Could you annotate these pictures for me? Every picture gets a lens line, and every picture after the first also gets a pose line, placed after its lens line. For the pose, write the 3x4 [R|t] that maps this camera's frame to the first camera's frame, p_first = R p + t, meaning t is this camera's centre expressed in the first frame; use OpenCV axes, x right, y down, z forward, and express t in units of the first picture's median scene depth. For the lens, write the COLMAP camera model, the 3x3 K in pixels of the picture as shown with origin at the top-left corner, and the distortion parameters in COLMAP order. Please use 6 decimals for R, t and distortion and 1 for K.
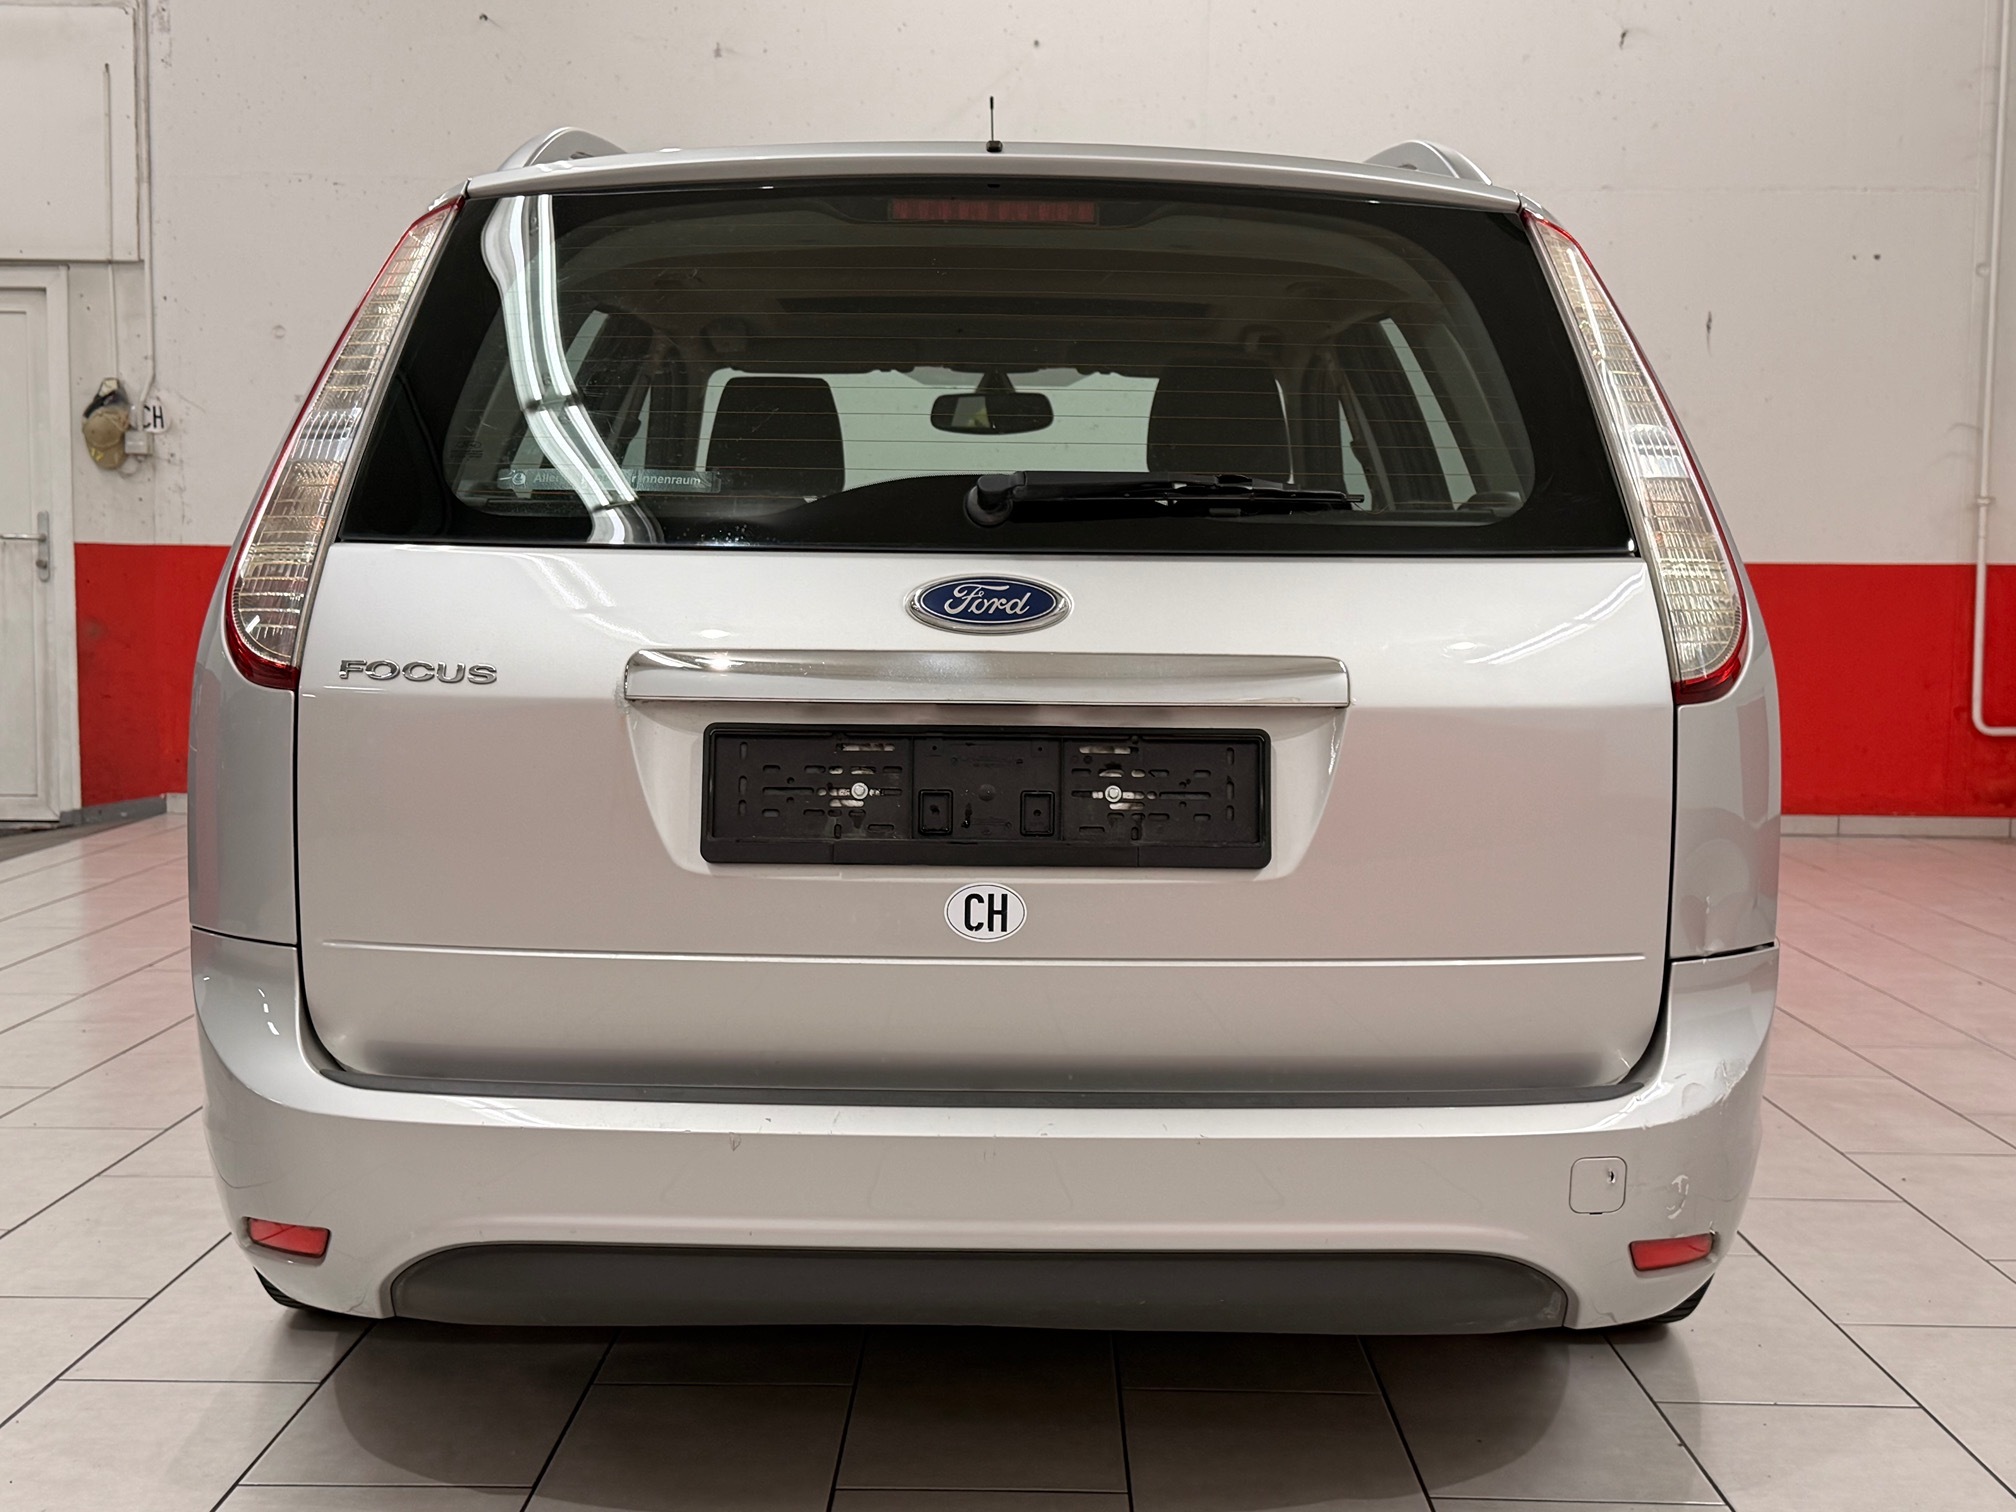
lens RADIAL K [[2444.5, 0, 1004.6], [0, 2444.5, 738.0], [0, 0, 1]] dist [0.052767, 0.000000]
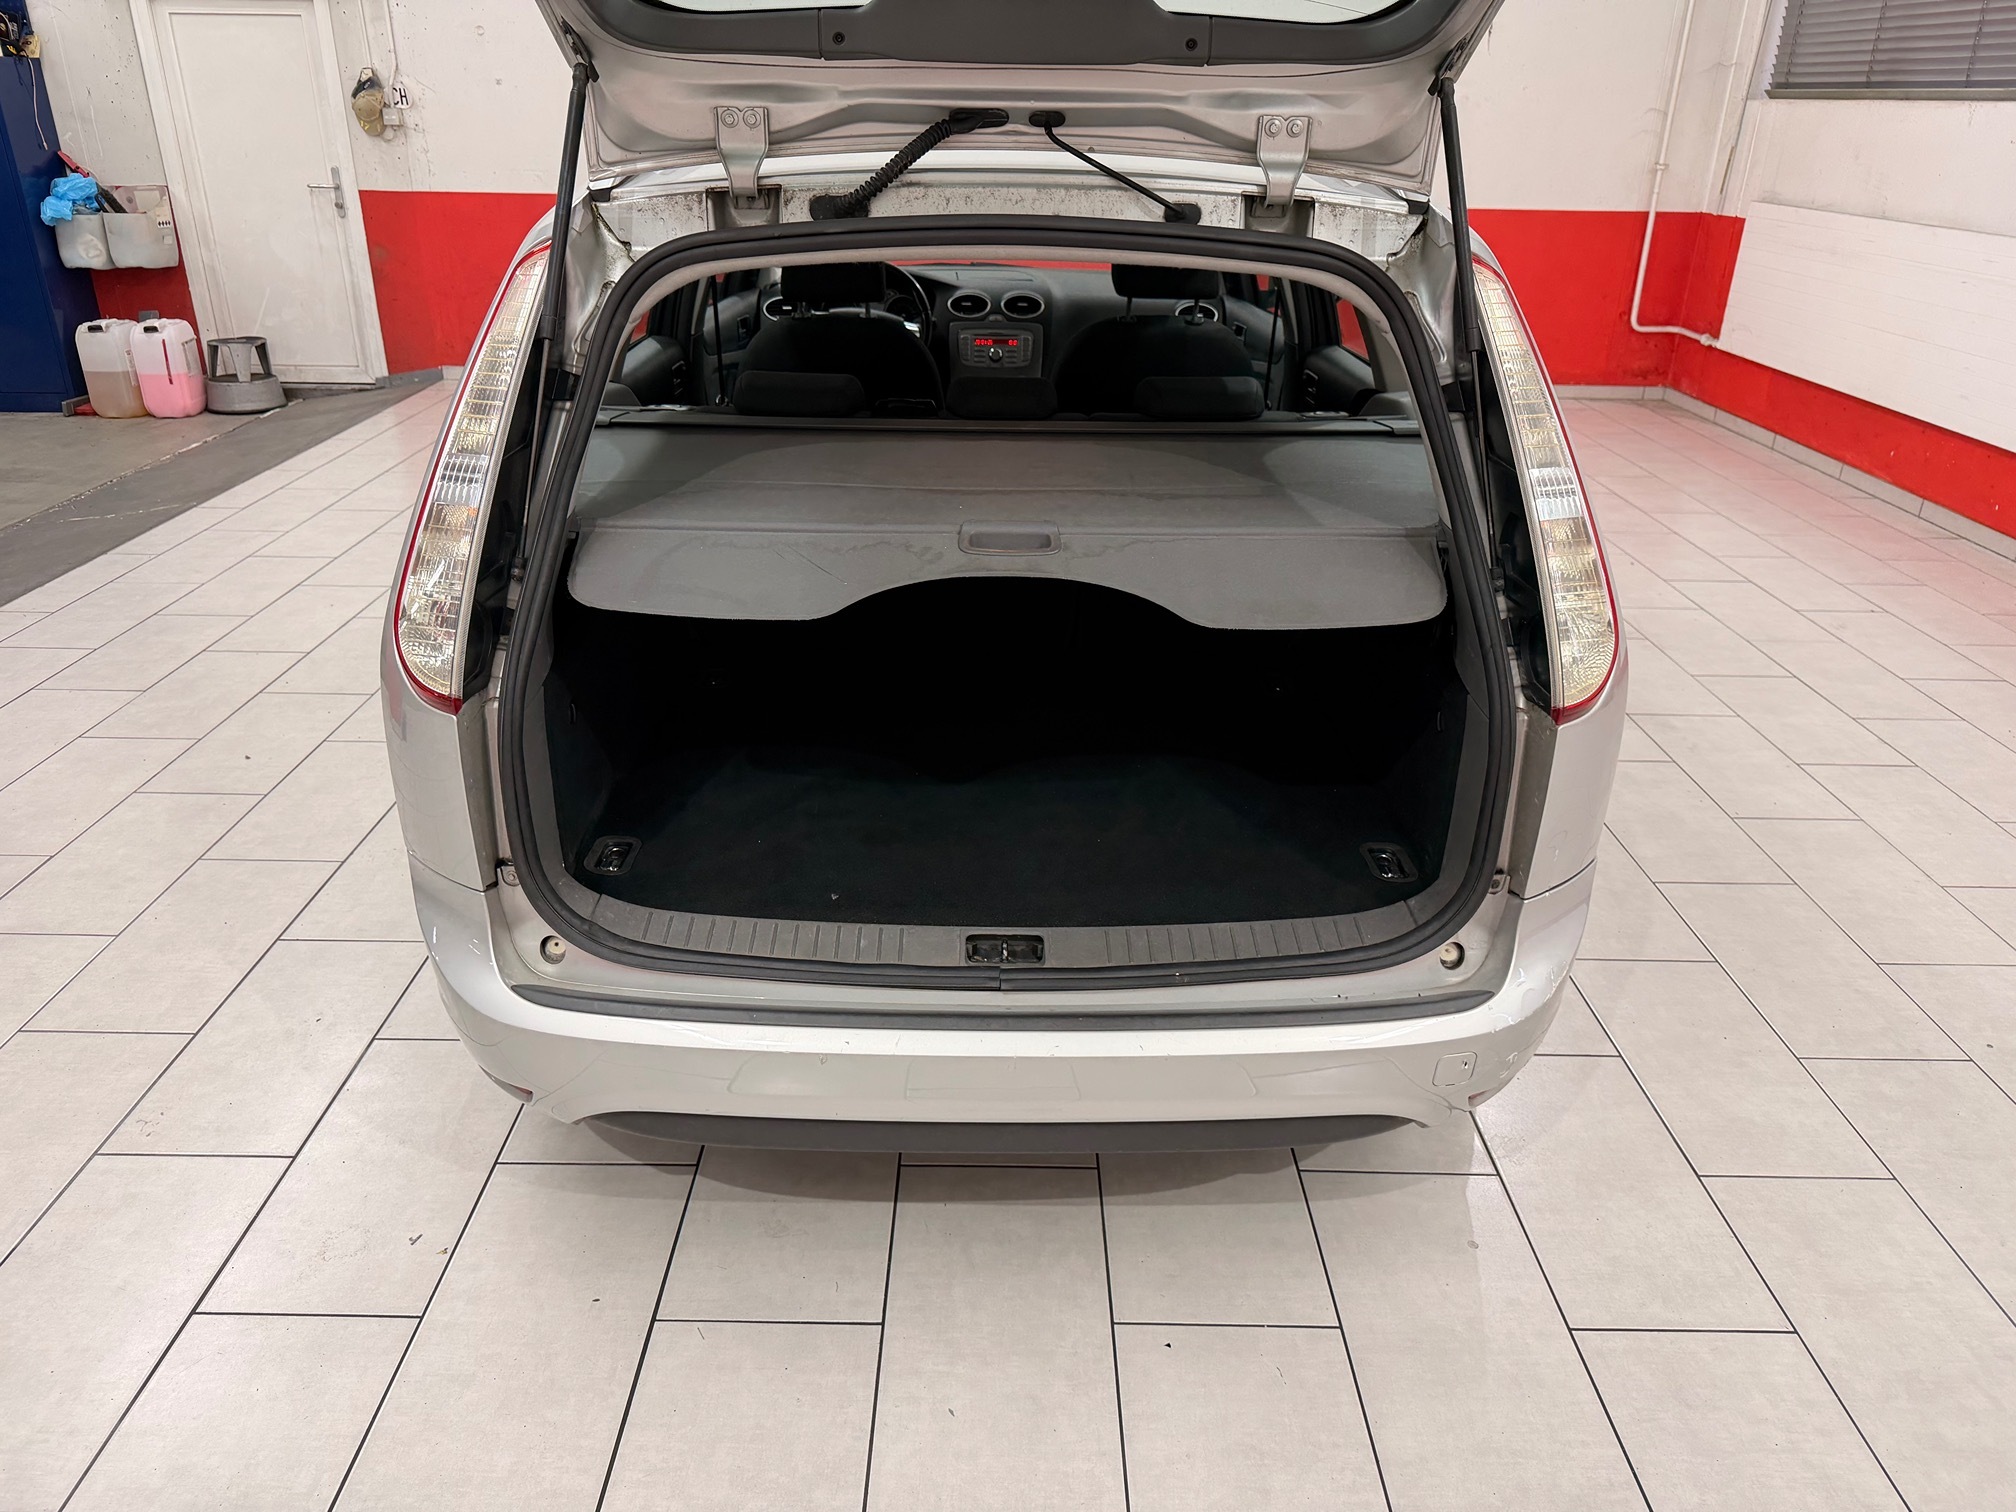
lens RADIAL K [[1443.3, 0, 997.6], [0, 1443.3, 749.3], [0, 0, 1]] dist [-0.000521, -0.006787]
pose [[0.999956, 0.001488, 0.009292, -0.005448], [-0.004620, 0.937851, 0.347007, -0.068052], [-0.008198, -0.347034, 0.937817, 0.079735]]
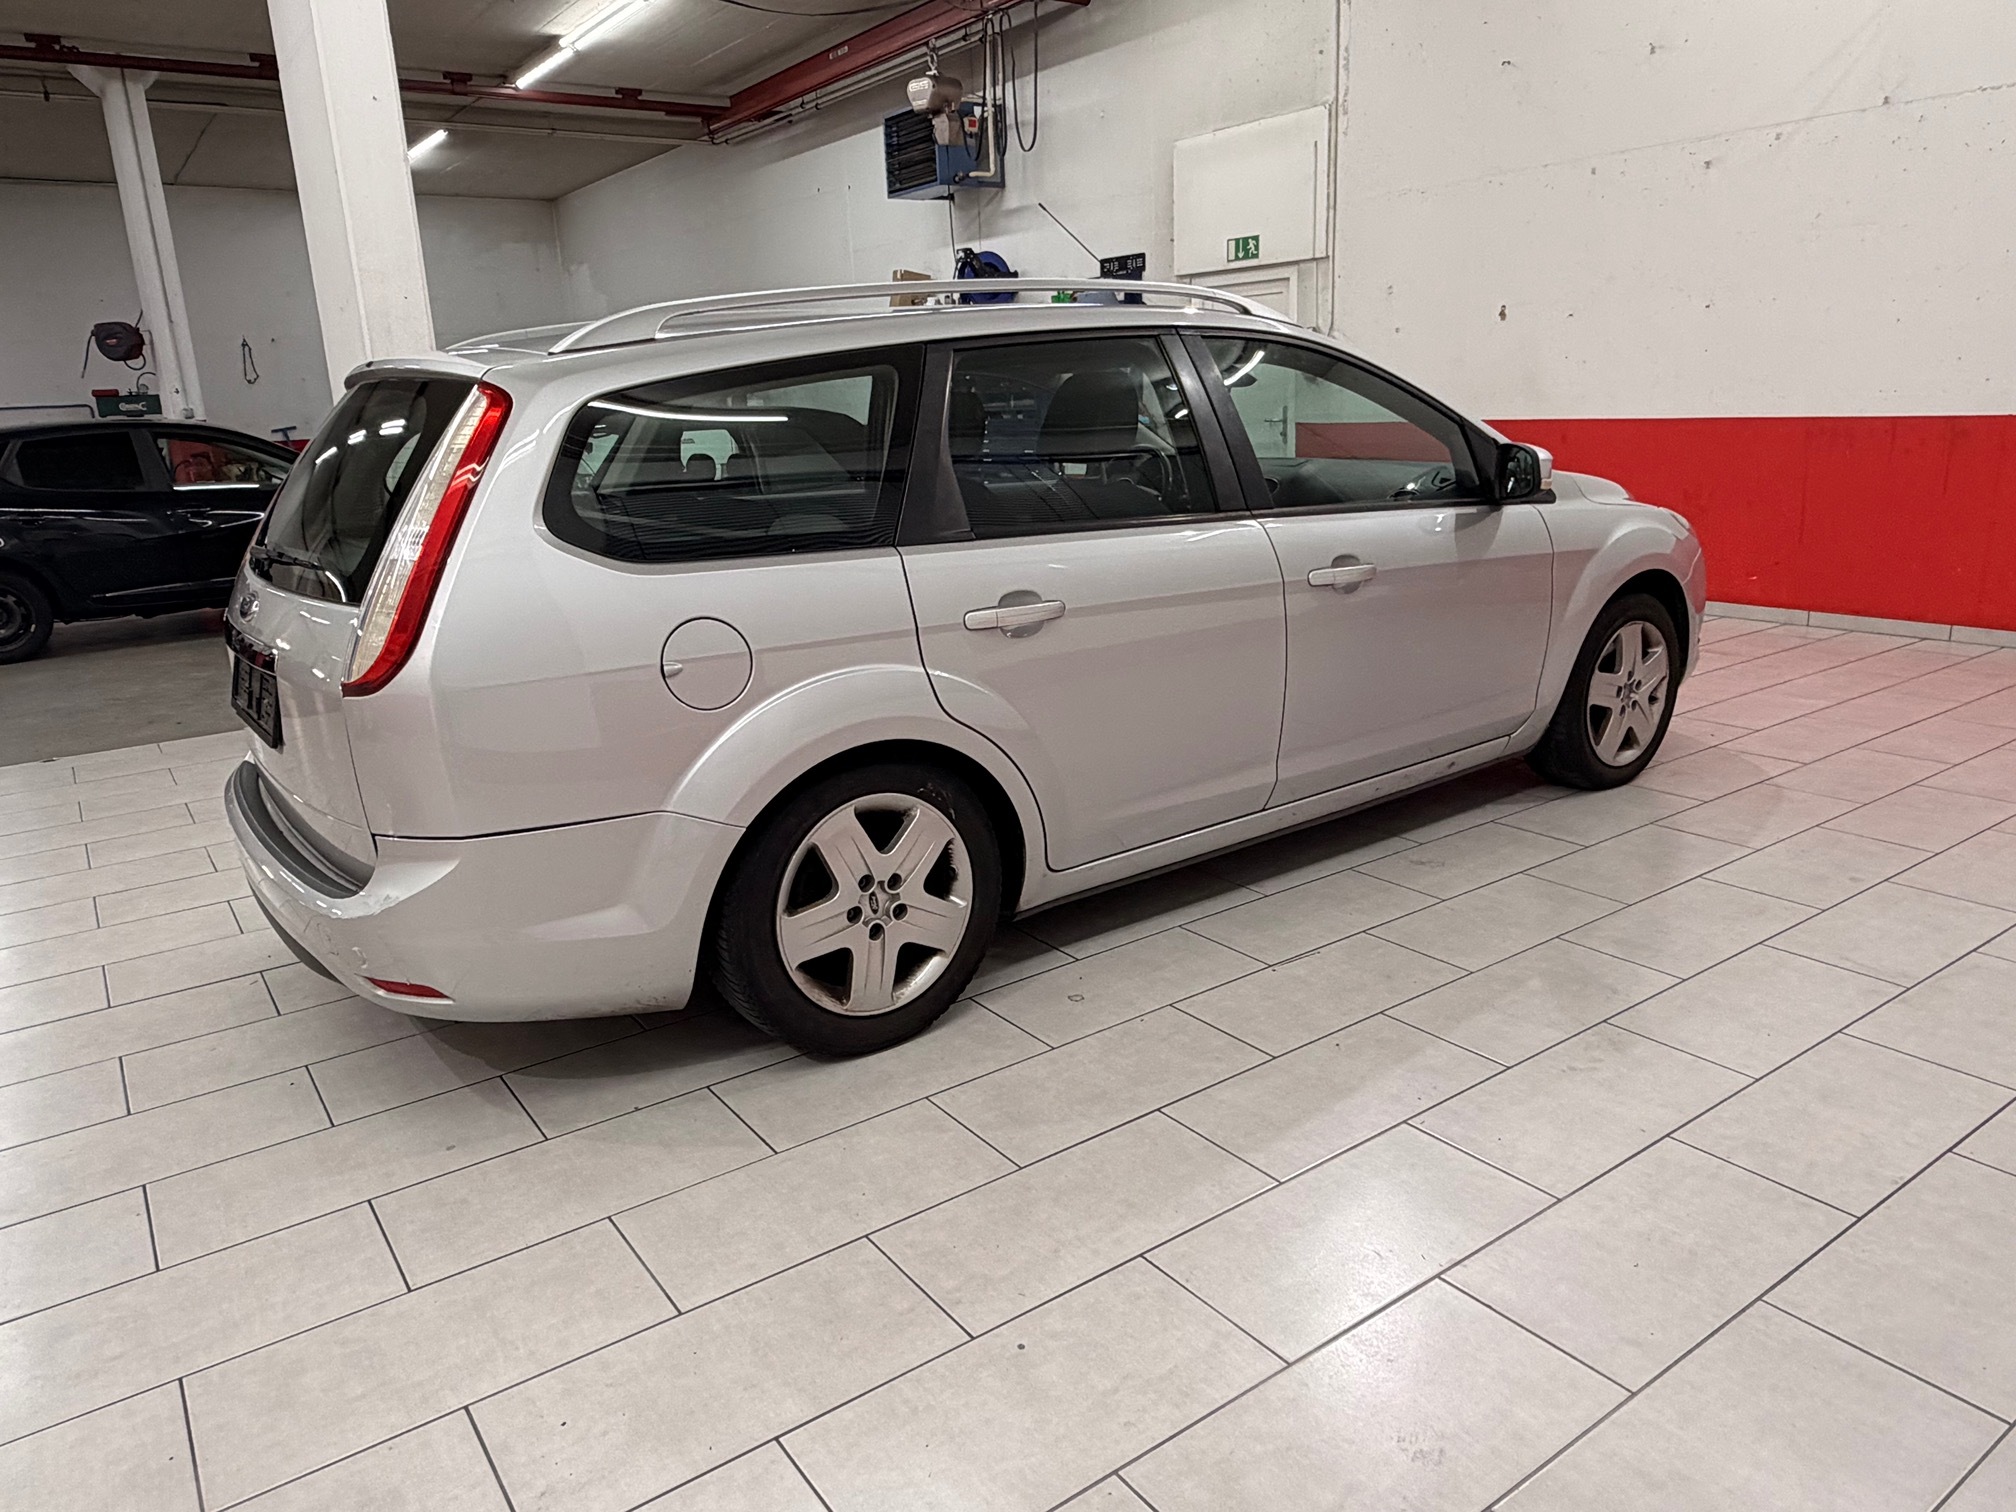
lens RADIAL K [[1377.7, 0, 994.4], [0, 1377.7, 759.1], [0, 0, 1]] dist [-0.017209, 0.022499]
pose [[0.580340, 0.177811, -0.794725, 0.354083], [-0.010762, 0.977462, 0.210837, -0.048391], [0.814303, -0.113804, 0.569174, 0.214036]]
